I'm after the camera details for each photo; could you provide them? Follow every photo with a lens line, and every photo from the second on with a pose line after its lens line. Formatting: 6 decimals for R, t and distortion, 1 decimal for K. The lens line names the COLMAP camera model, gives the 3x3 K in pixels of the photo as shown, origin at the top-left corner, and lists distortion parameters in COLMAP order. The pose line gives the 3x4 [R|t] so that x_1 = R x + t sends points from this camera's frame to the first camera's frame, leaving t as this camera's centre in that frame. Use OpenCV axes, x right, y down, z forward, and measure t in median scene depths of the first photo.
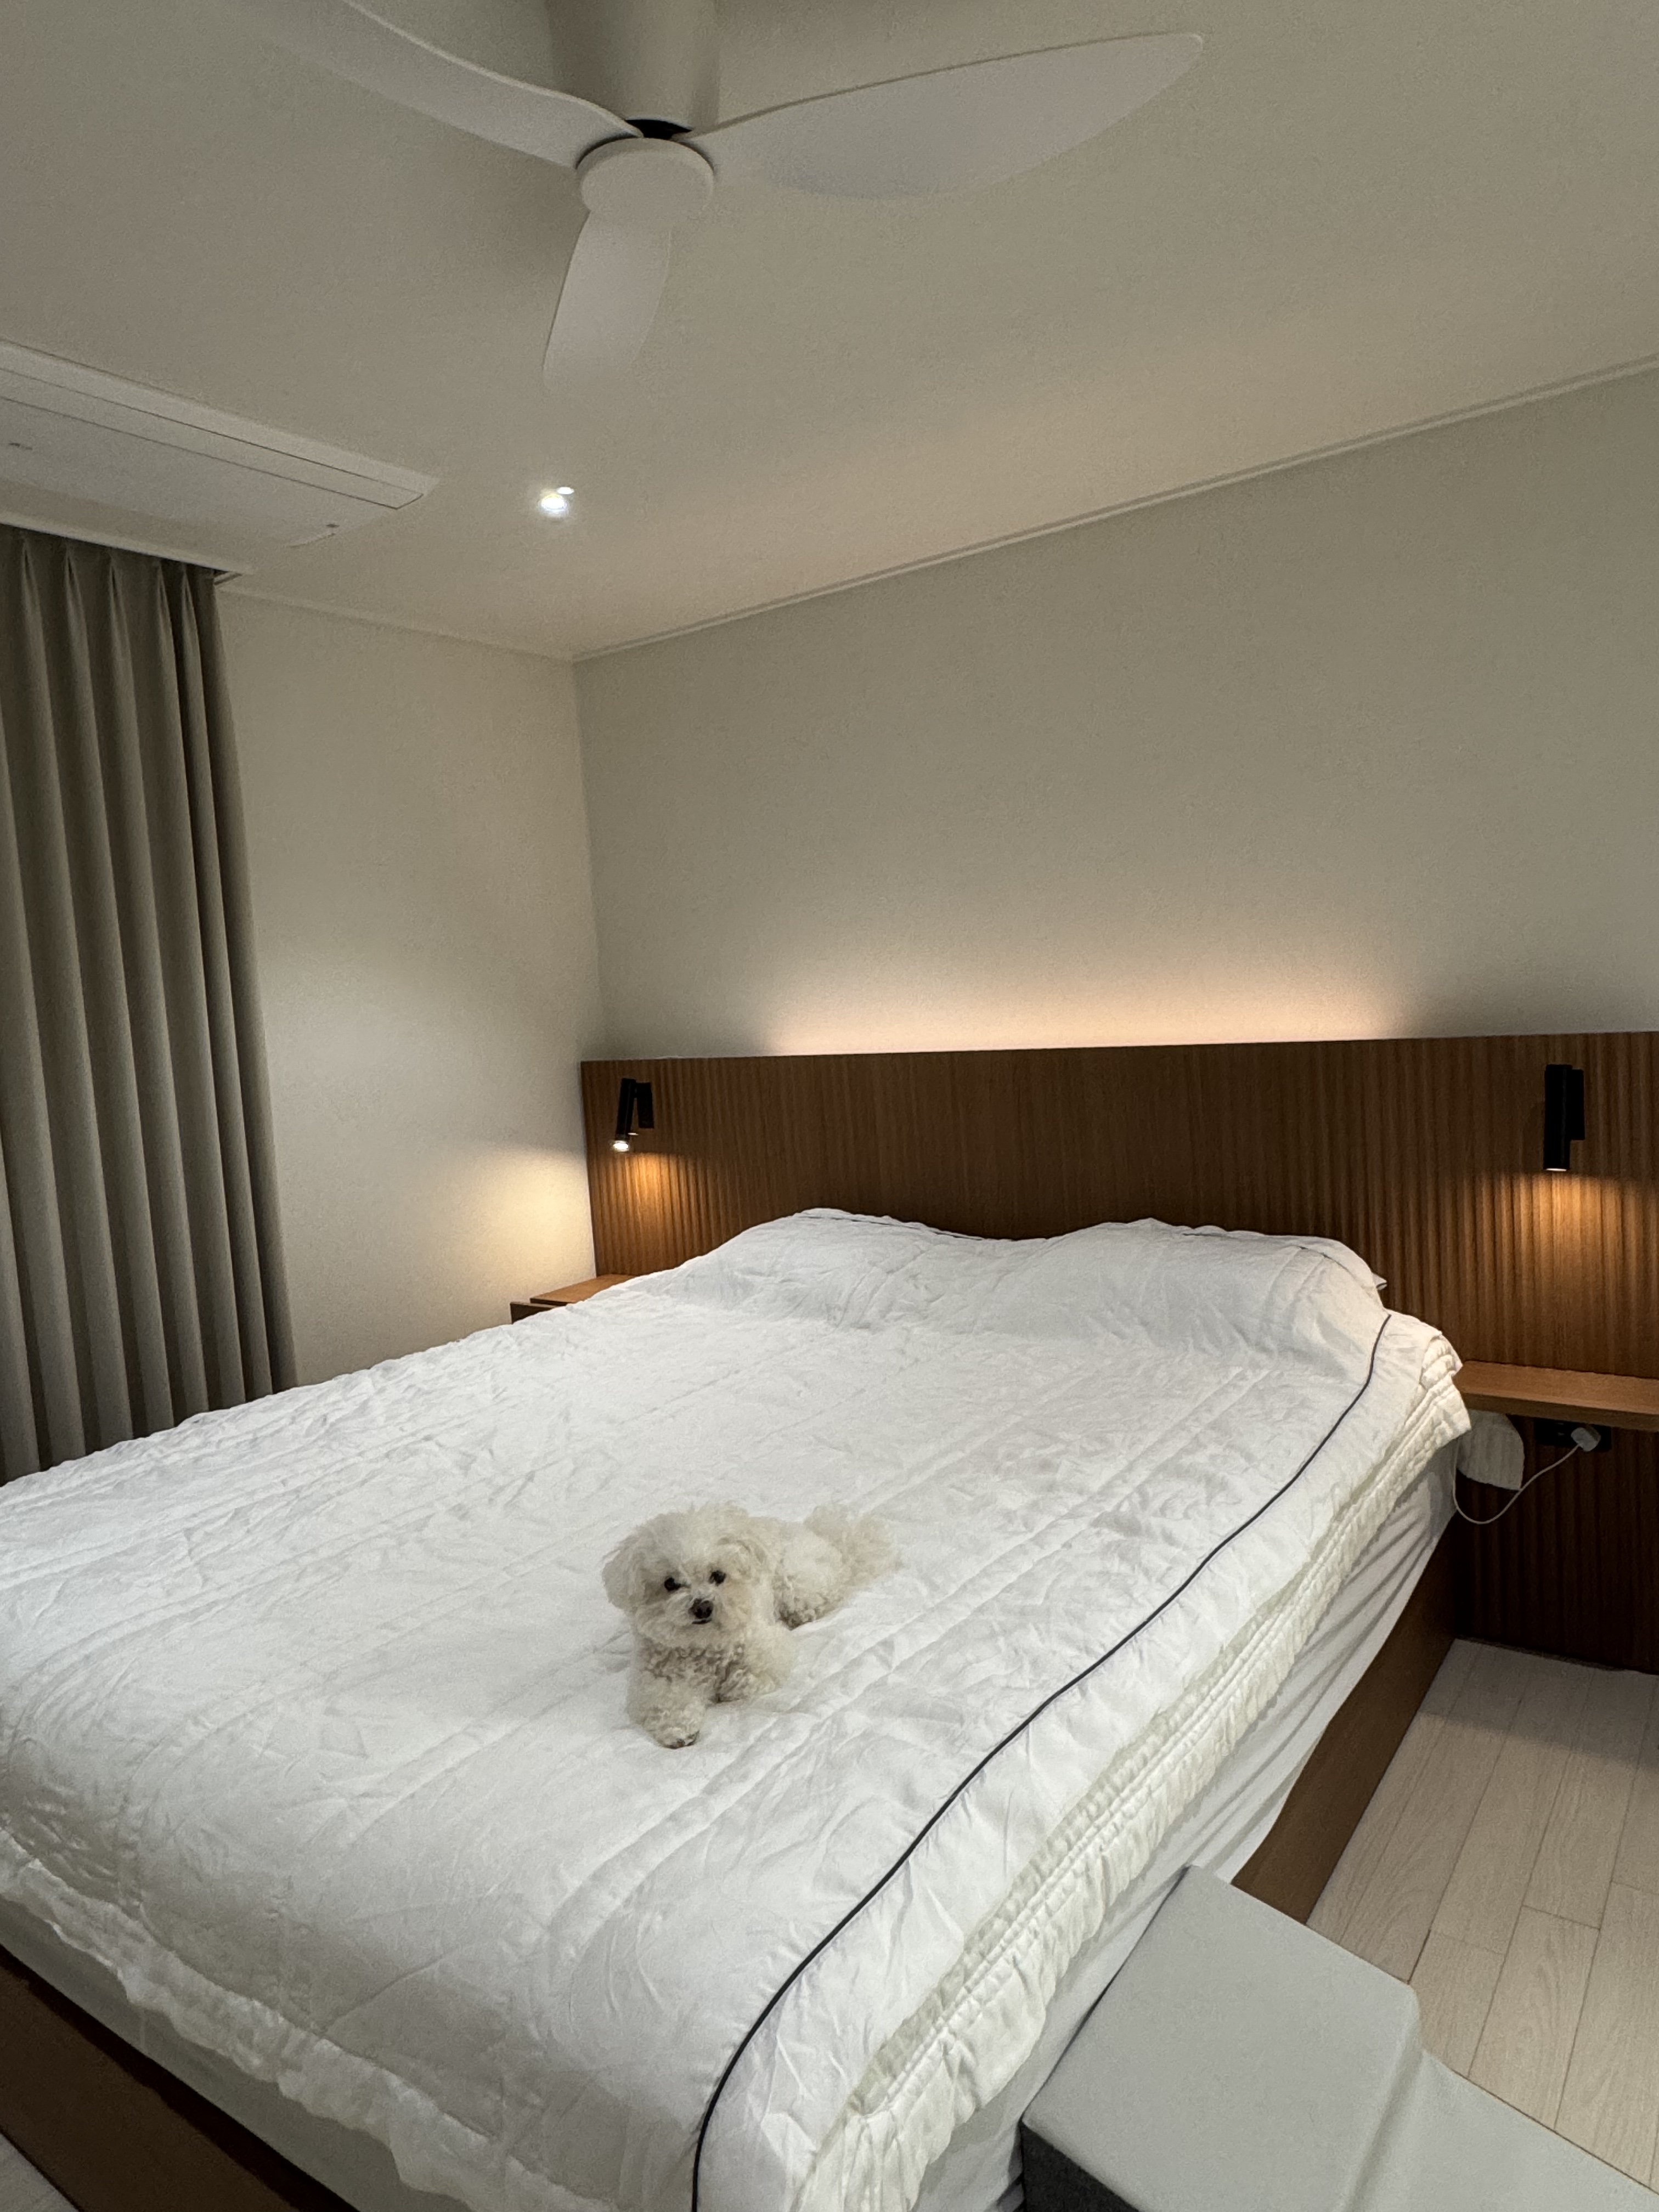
lens RADIAL K [[1377.8, 0, 829.5], [0, 1377.8, 1106.0], [0, 0, 1]] dist [-0.002787, -0.000493]
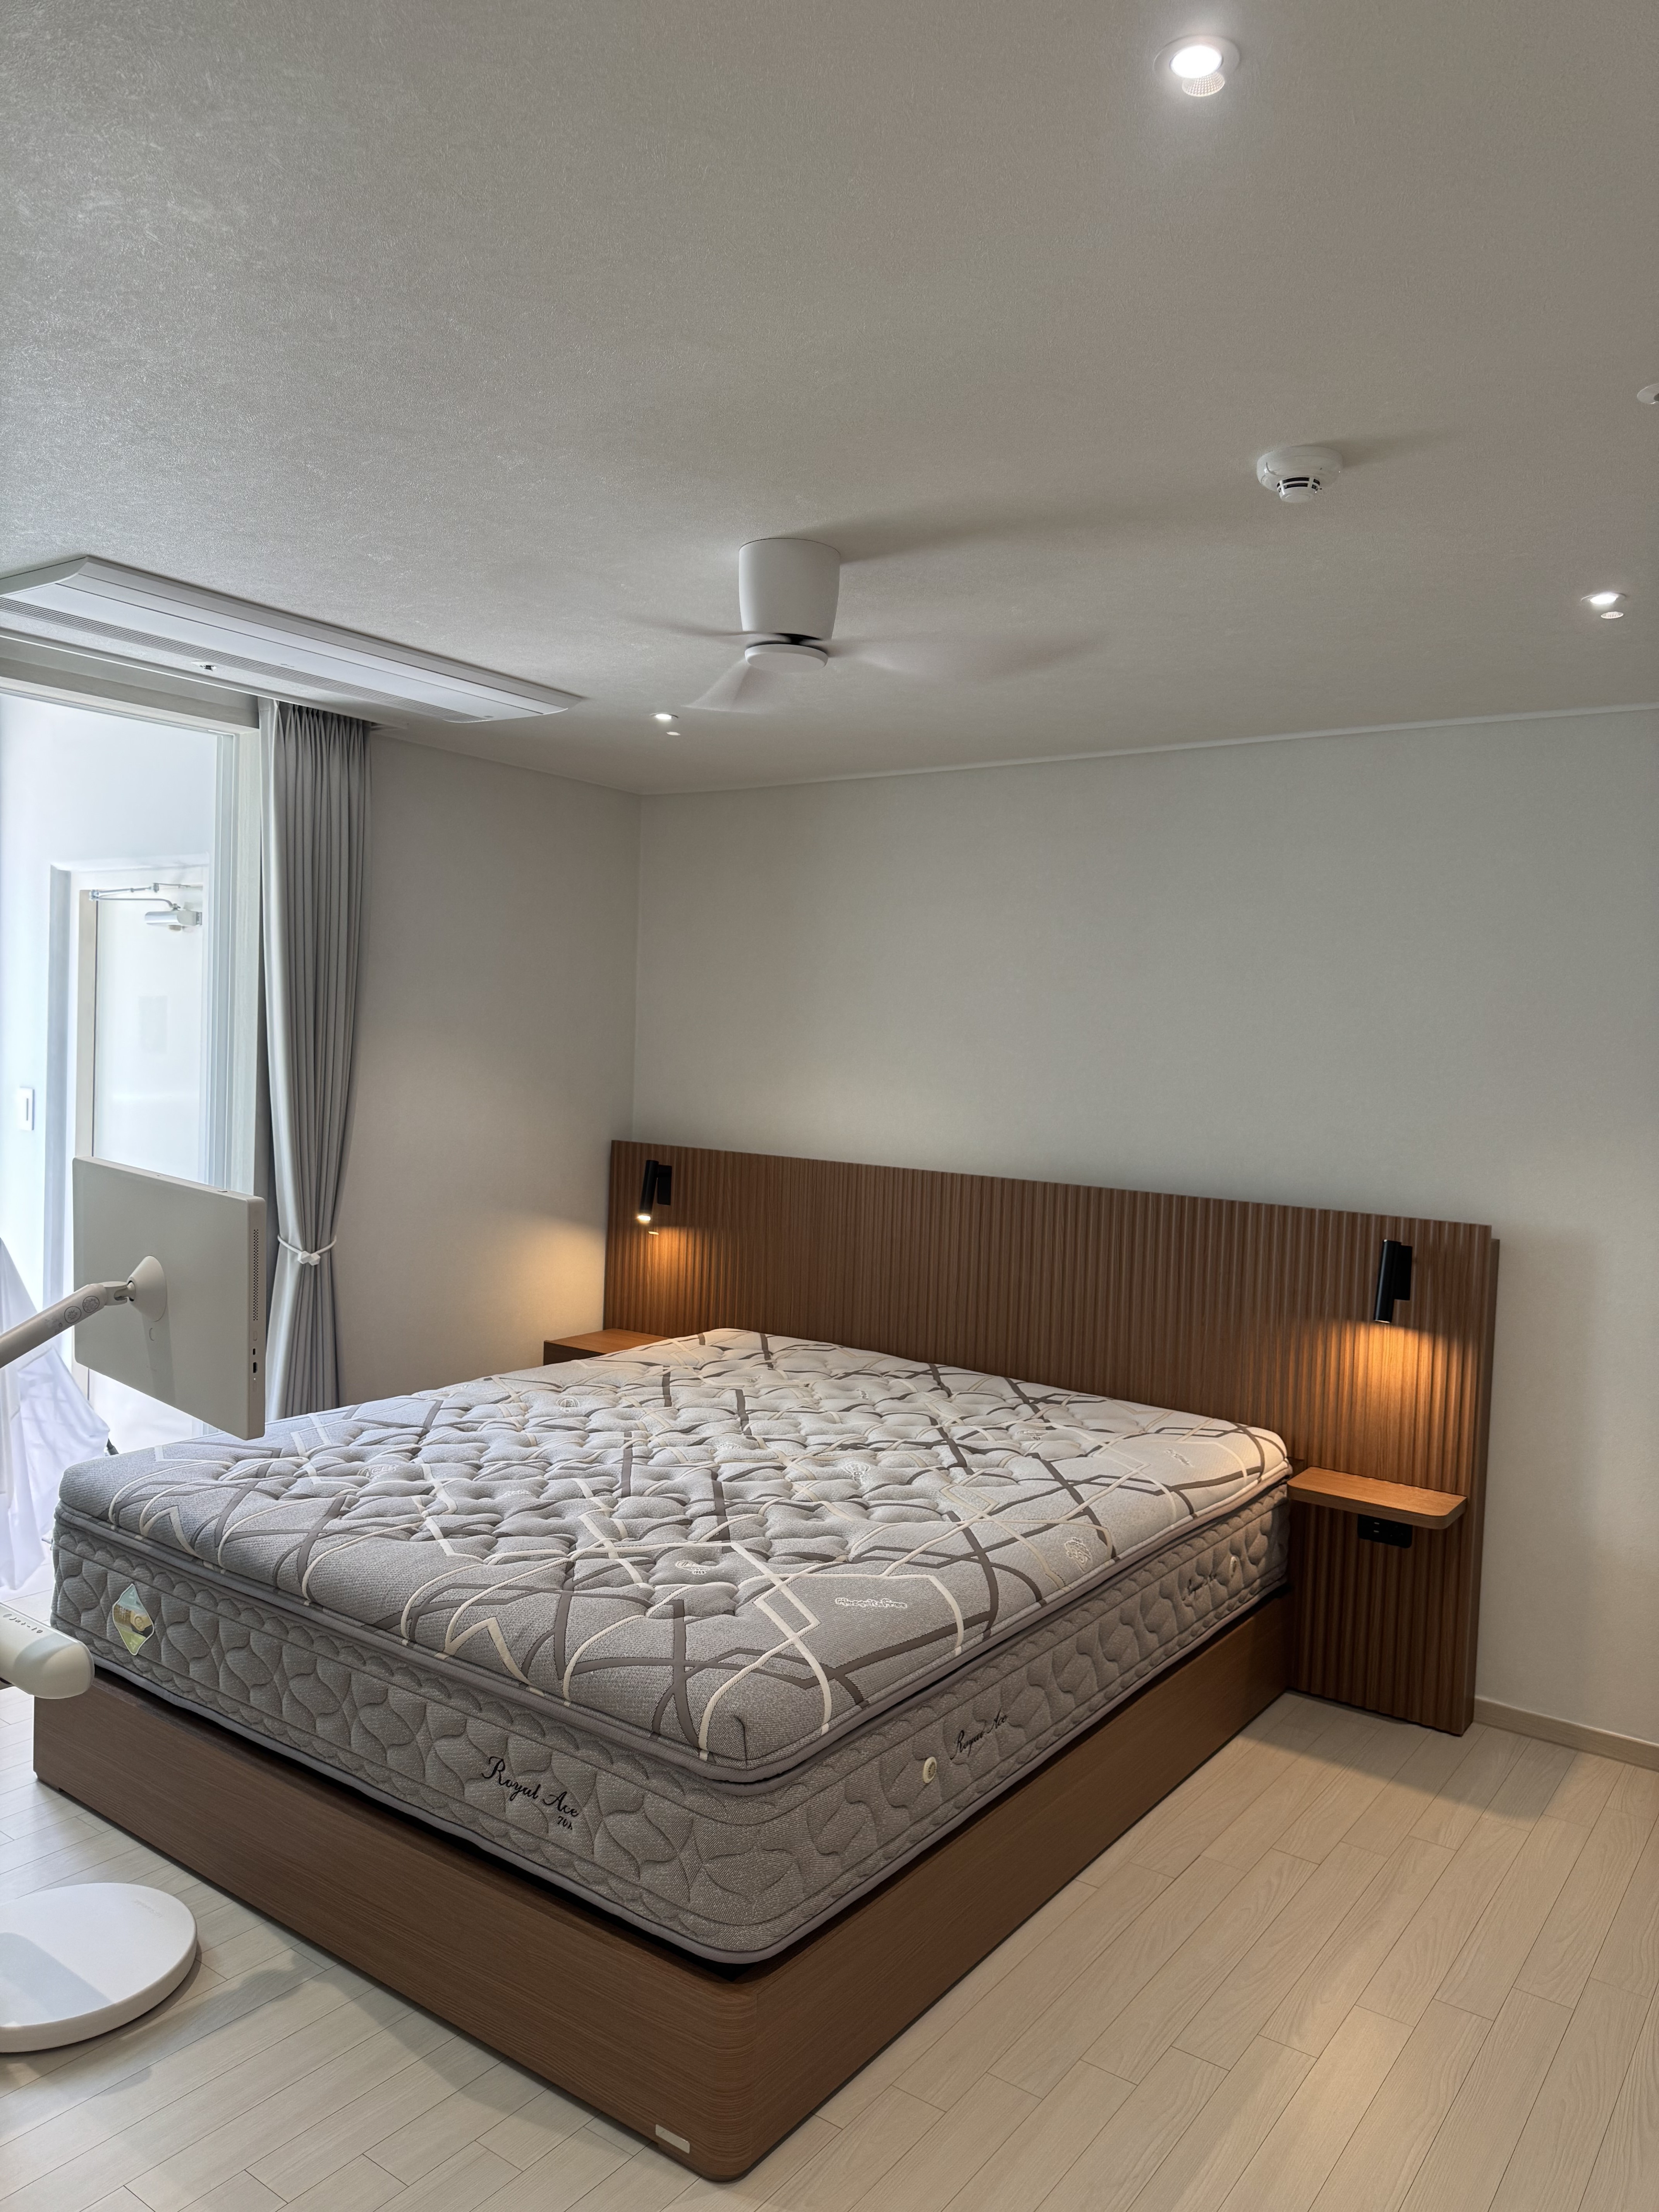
lens RADIAL K [[1554.7, 0, 829.5], [0, 1554.7, 1106.0], [0, 0, 1]] dist [0.054868, 0.000197]
pose [[0.994292, 0.106475, 0.006823, -0.022577], [-0.106030, 0.993205, -0.047983, -0.029848], [-0.011886, 0.046986, 0.998825, -0.488899]]
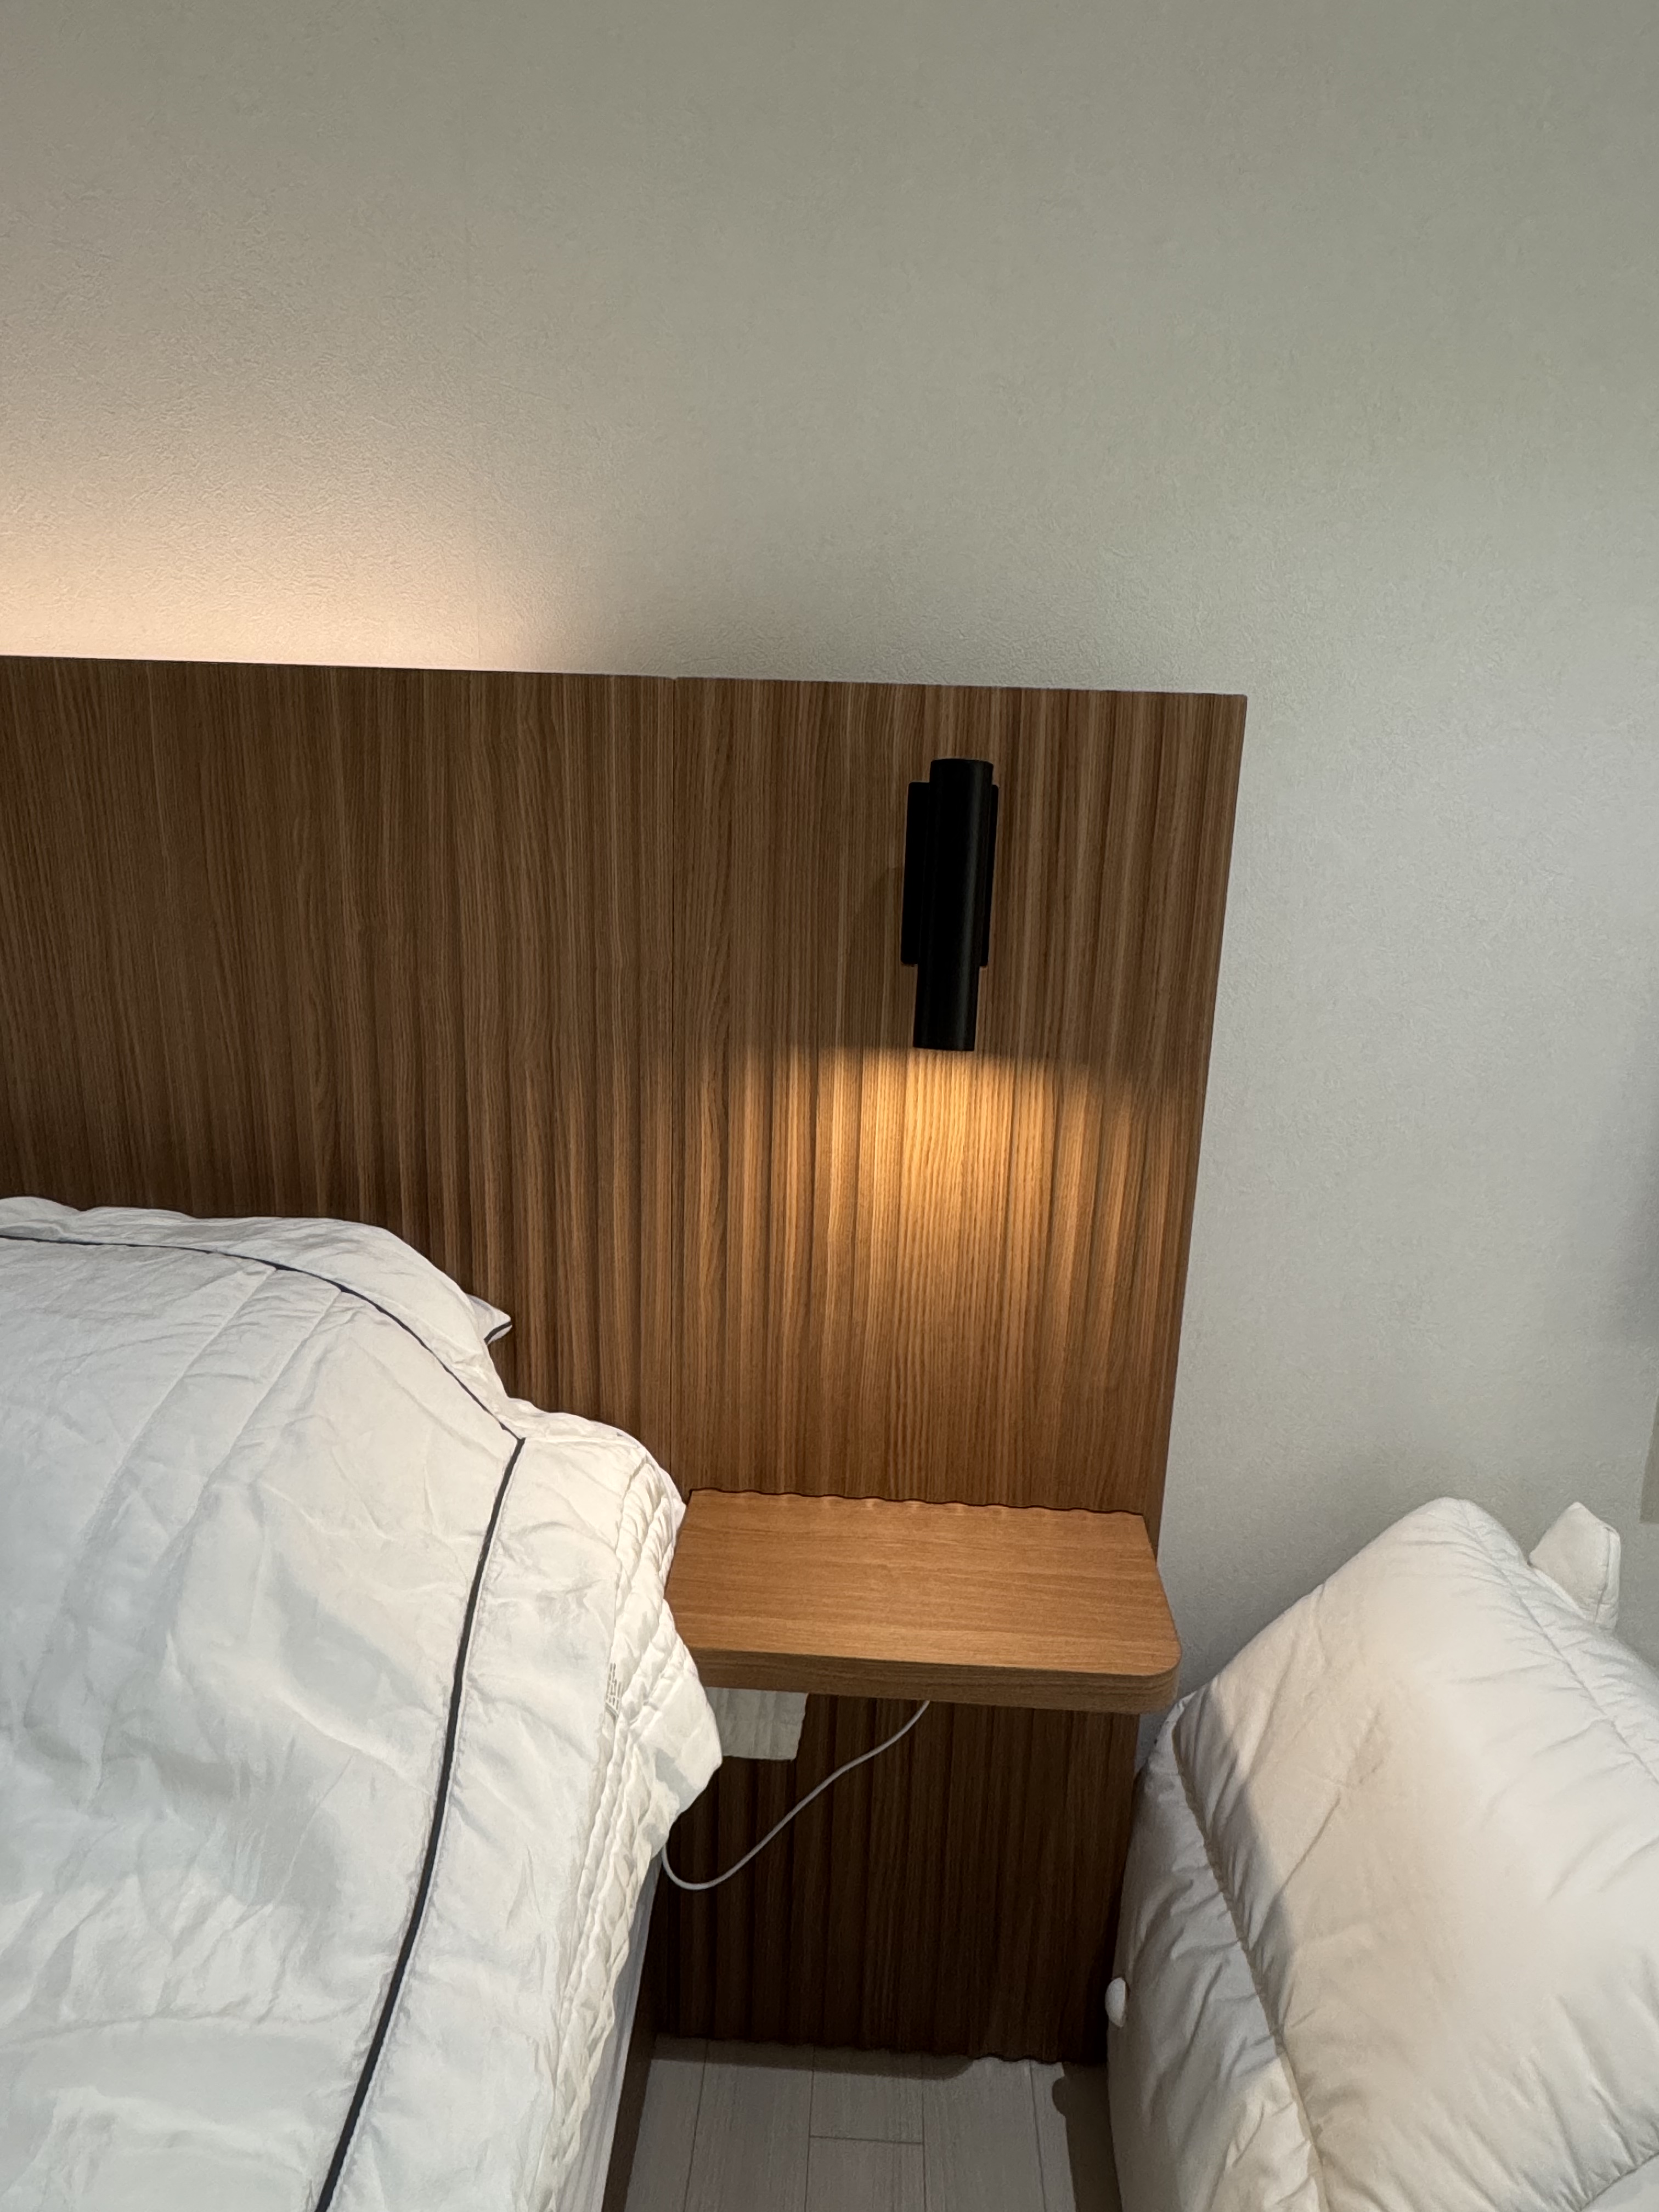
lens RADIAL K [[1377.8, 0, 829.5], [0, 1377.8, 1106.0], [0, 0, 1]] dist [-0.002787, -0.000493]
pose [[0.832890, -0.048526, 0.551307, 0.301787], [-0.041659, 0.987825, 0.149886, 0.006903], [-0.551868, -0.147806, 0.820728, 0.721381]]
